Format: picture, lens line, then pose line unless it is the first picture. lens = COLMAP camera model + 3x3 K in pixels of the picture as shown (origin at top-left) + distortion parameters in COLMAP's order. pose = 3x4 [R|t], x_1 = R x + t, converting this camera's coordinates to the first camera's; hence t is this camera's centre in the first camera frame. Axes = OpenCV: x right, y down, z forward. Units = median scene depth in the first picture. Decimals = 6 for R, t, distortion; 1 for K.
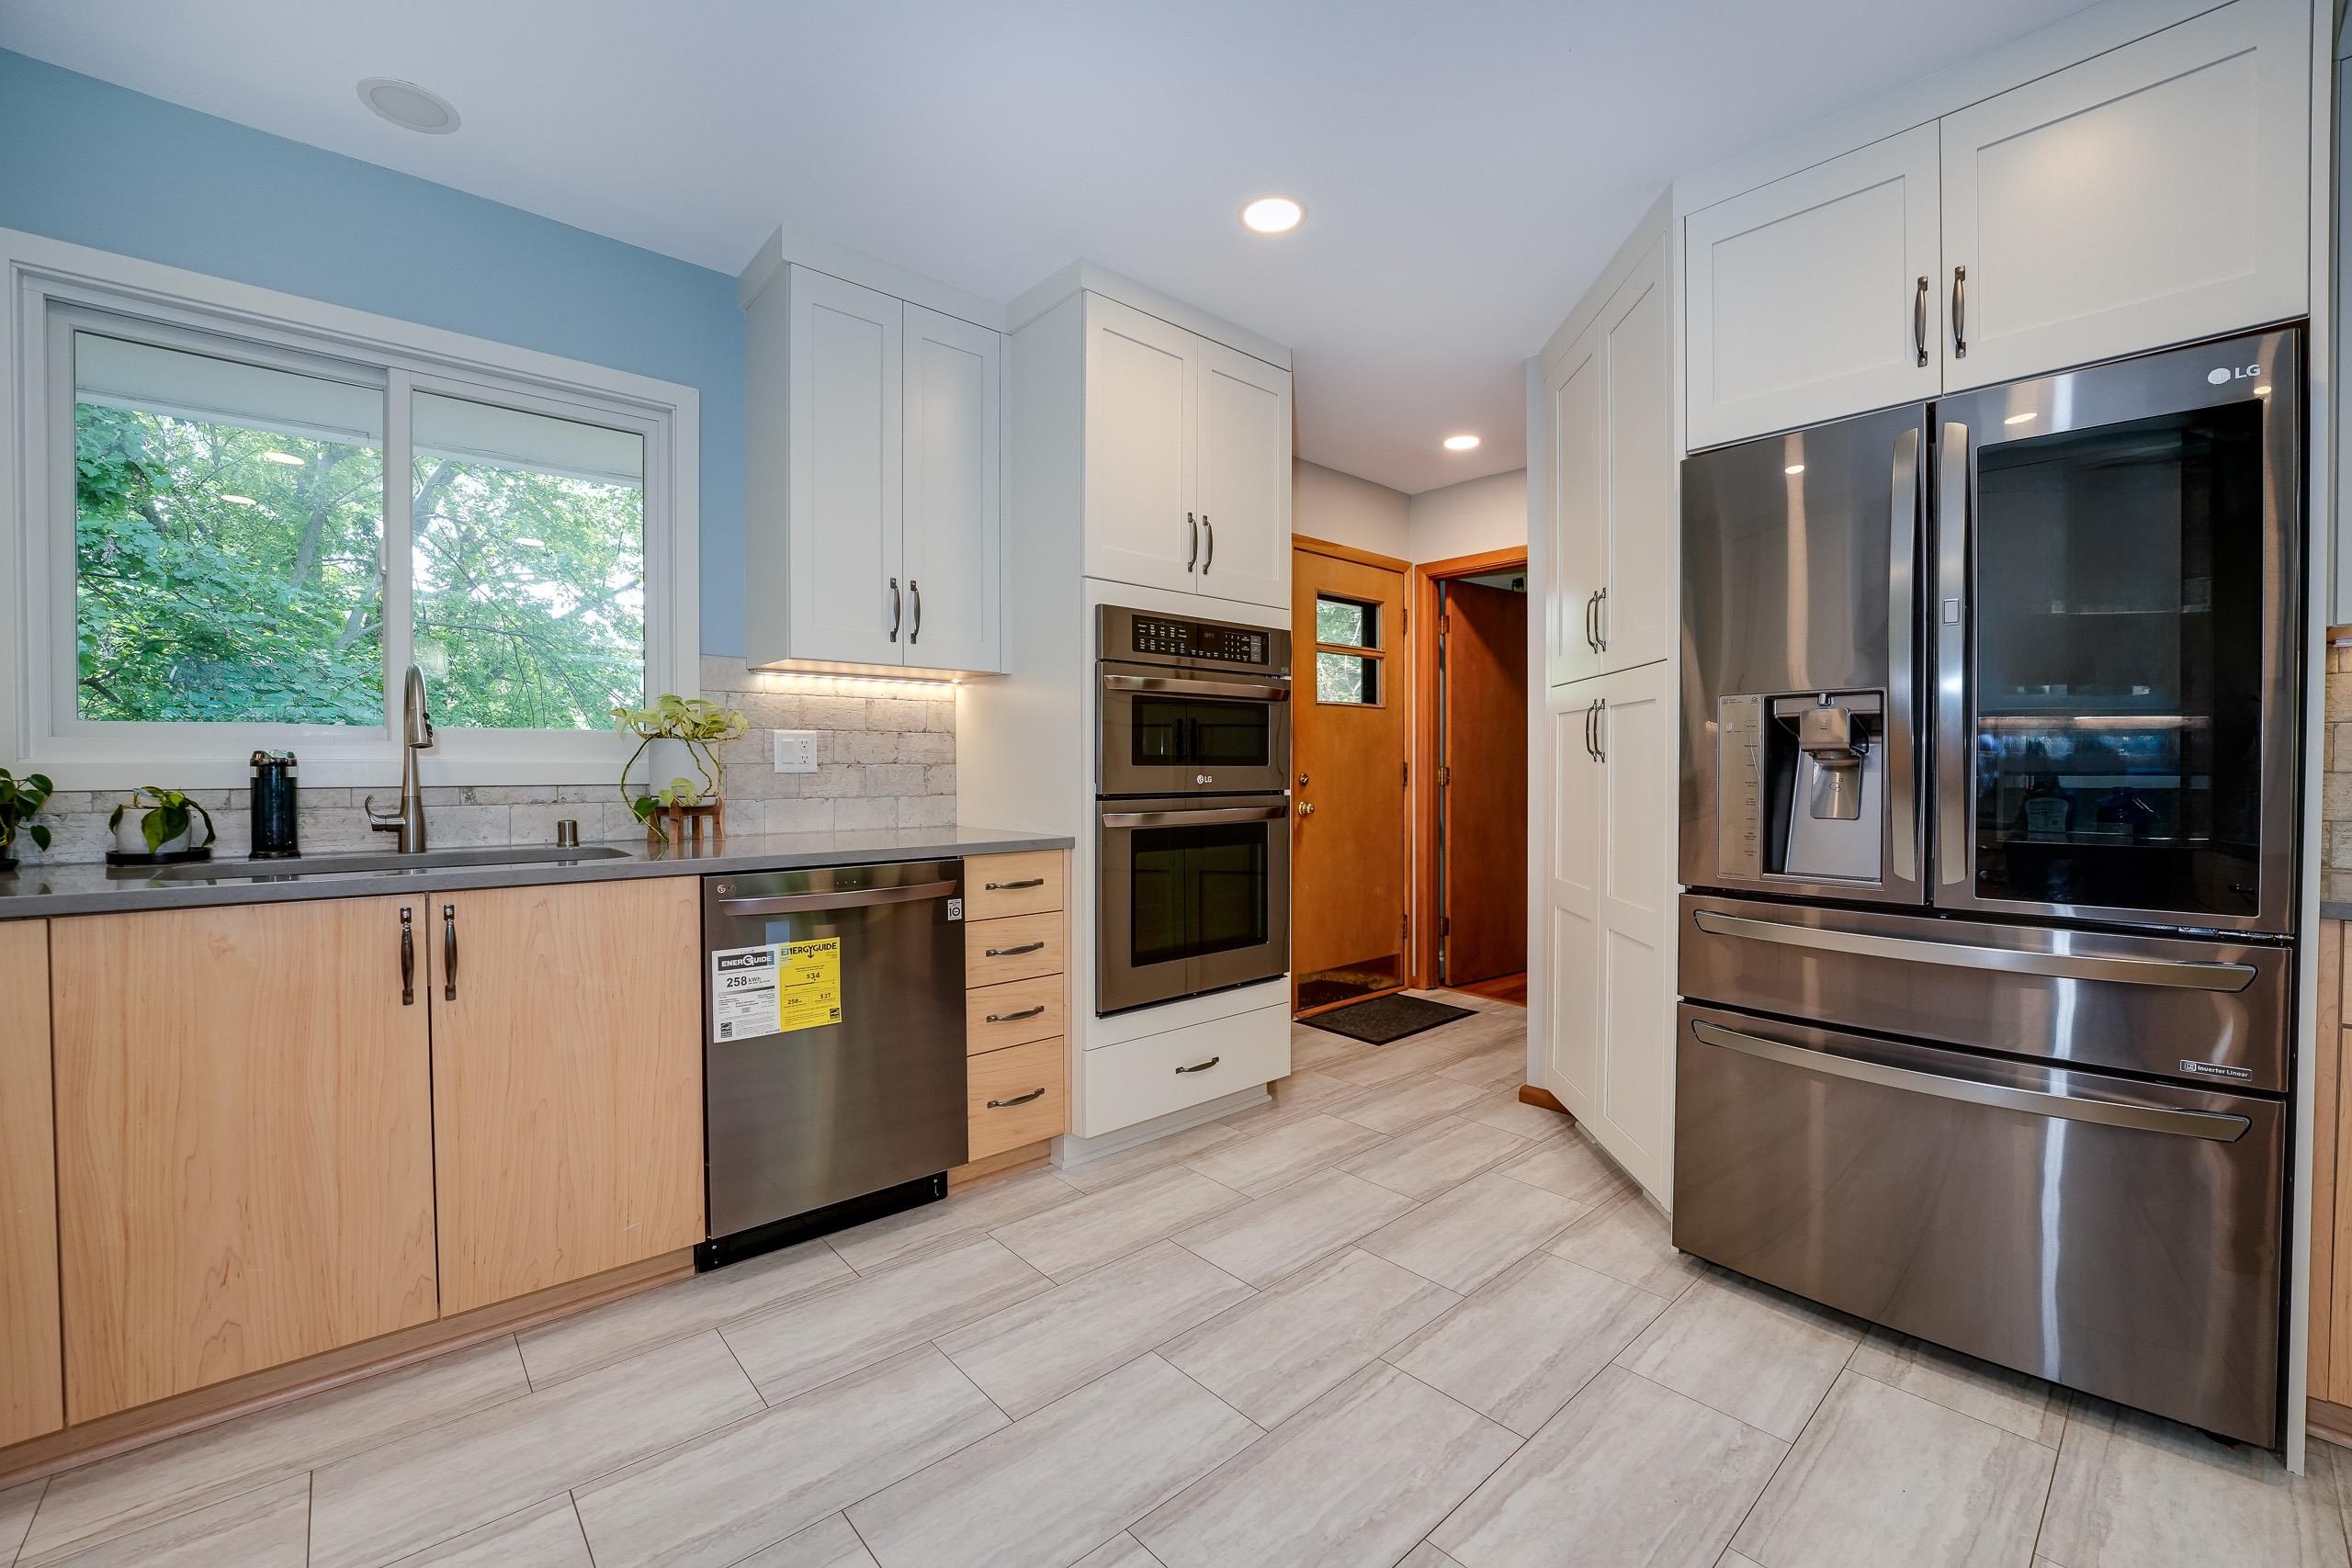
lens RADIAL K [[980.6, 0, 1136.7], [0, 980.6, 779.8], [0, 0, 1]] dist [-0.009228, 0.000112]
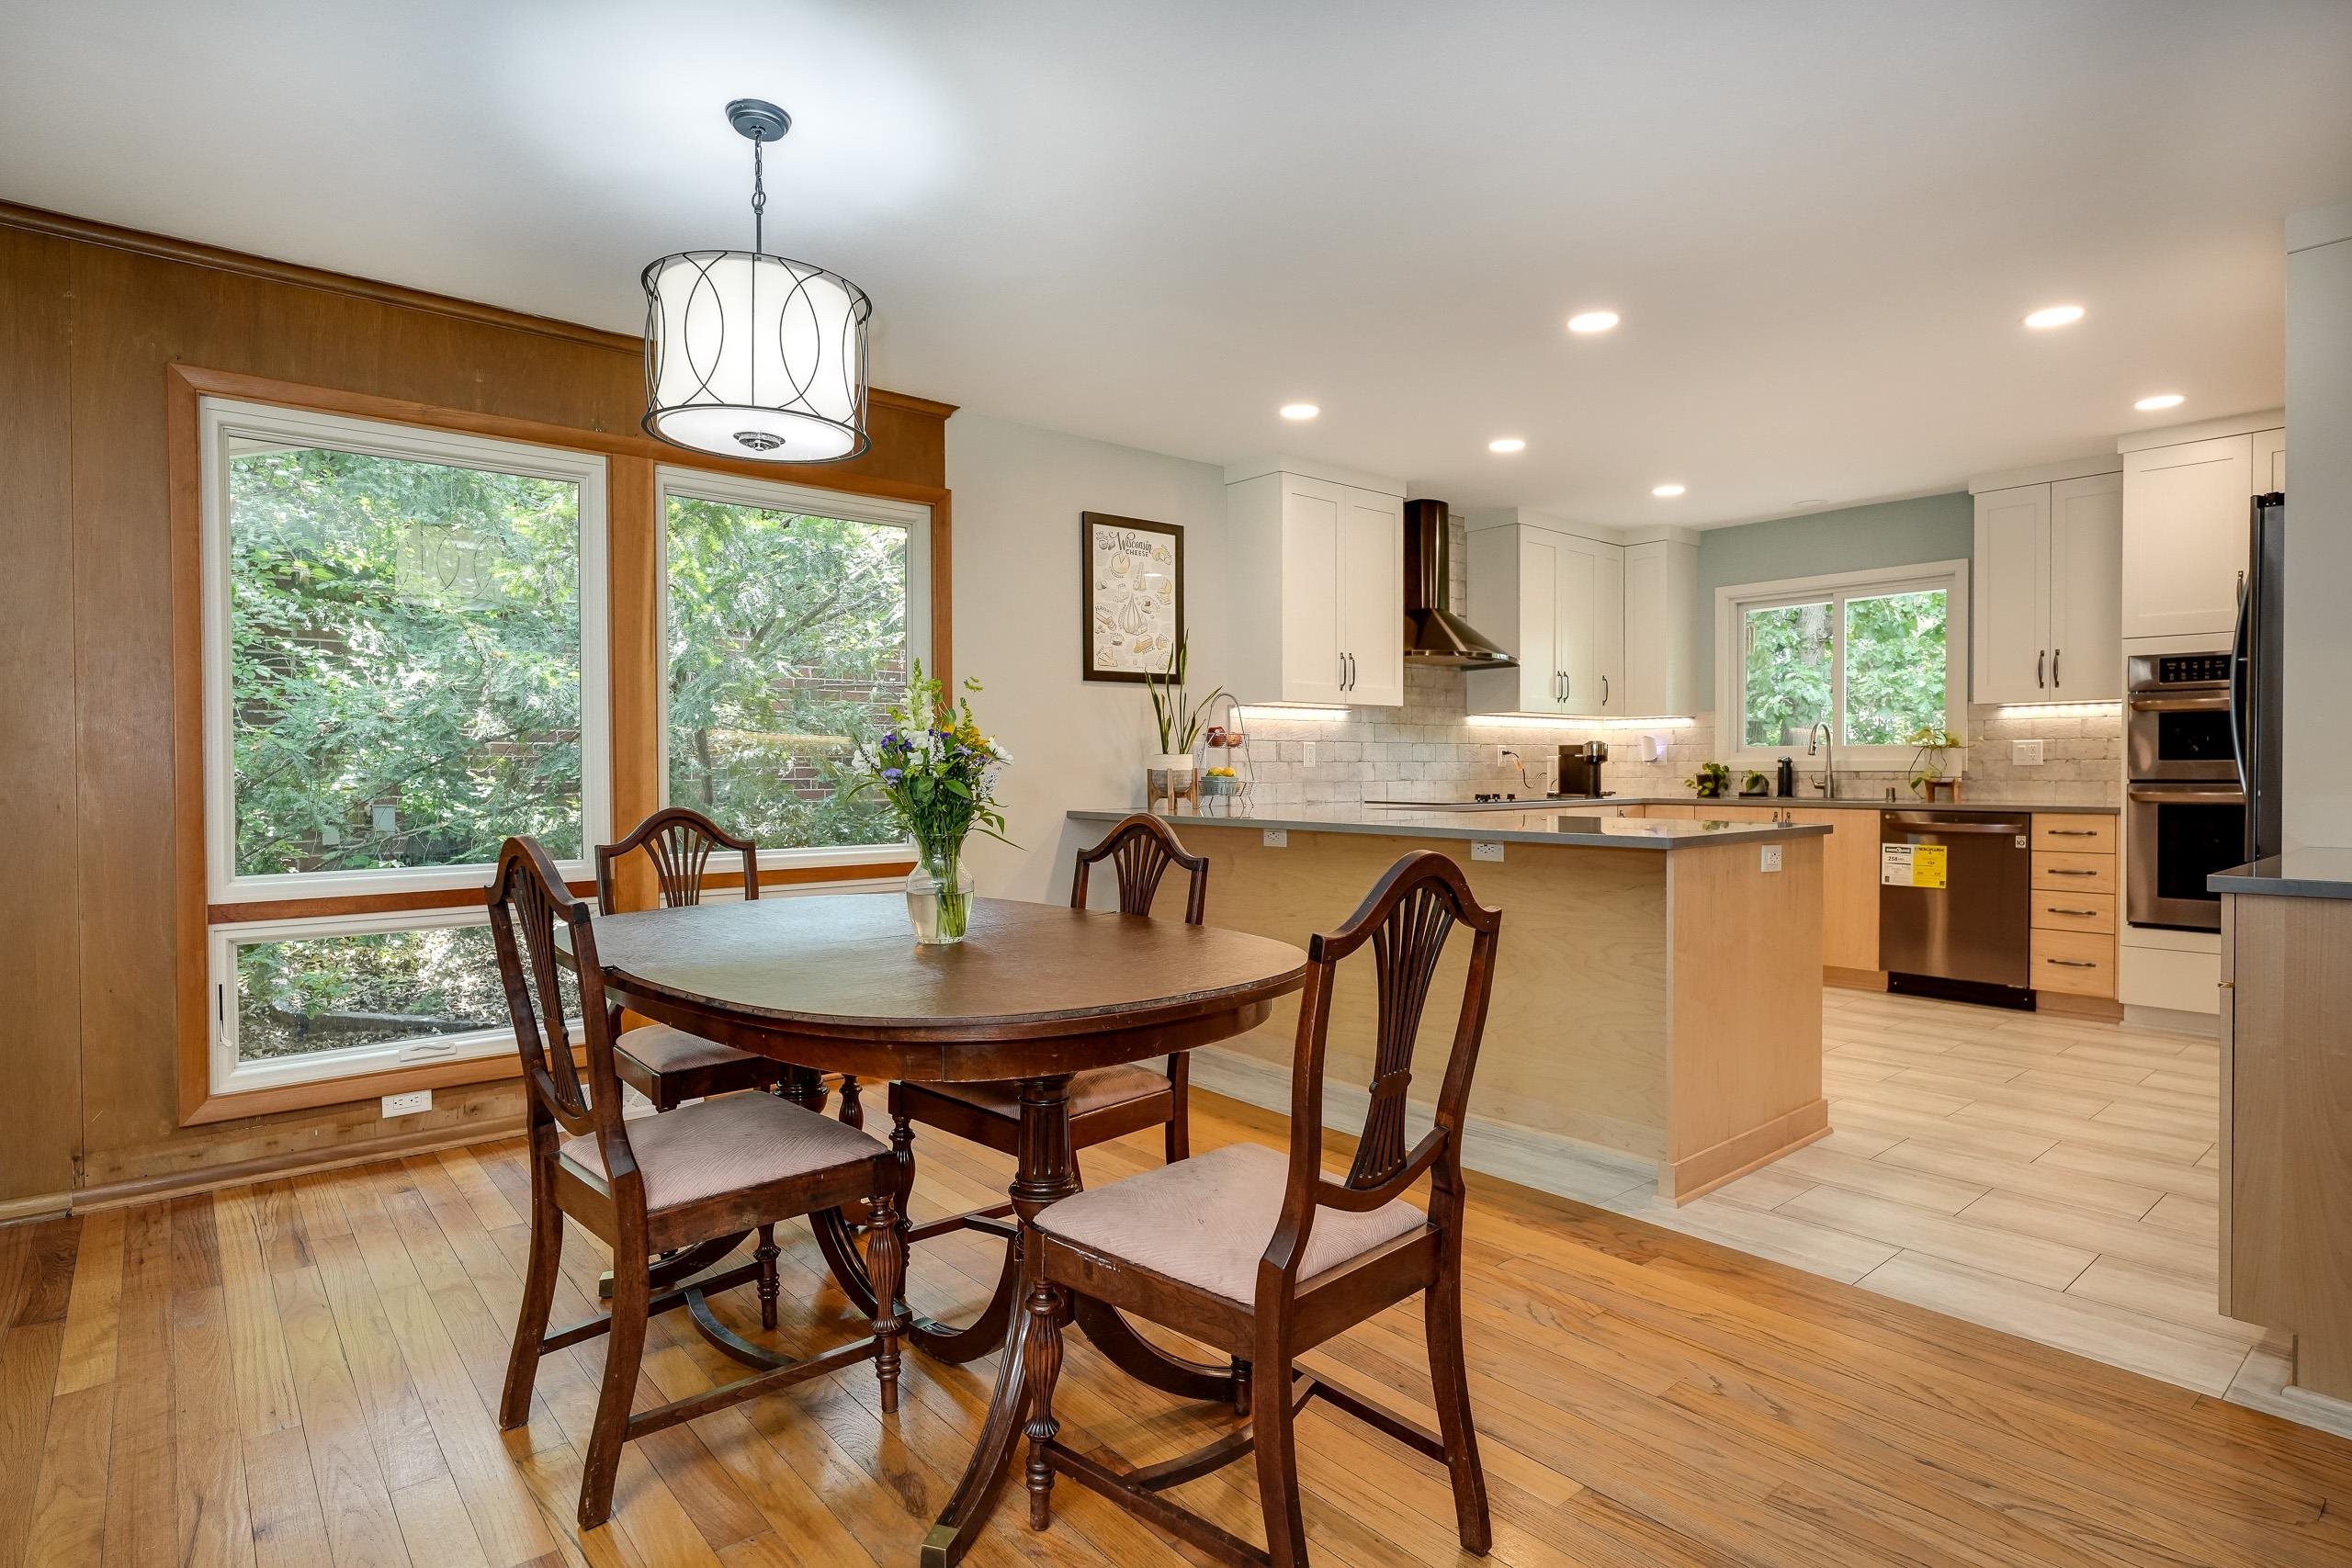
lens RADIAL K [[1192.2, 0, 1243.1], [0, 1192.2, 782.4], [0, 0, 1]] dist [0.000021, 0.000038]
pose [[0.039919, 0.013304, -0.999114, 2.235150], [-0.011983, 0.999846, 0.012835, 0.015719], [0.999131, 0.011460, 0.040072, -0.586699]]
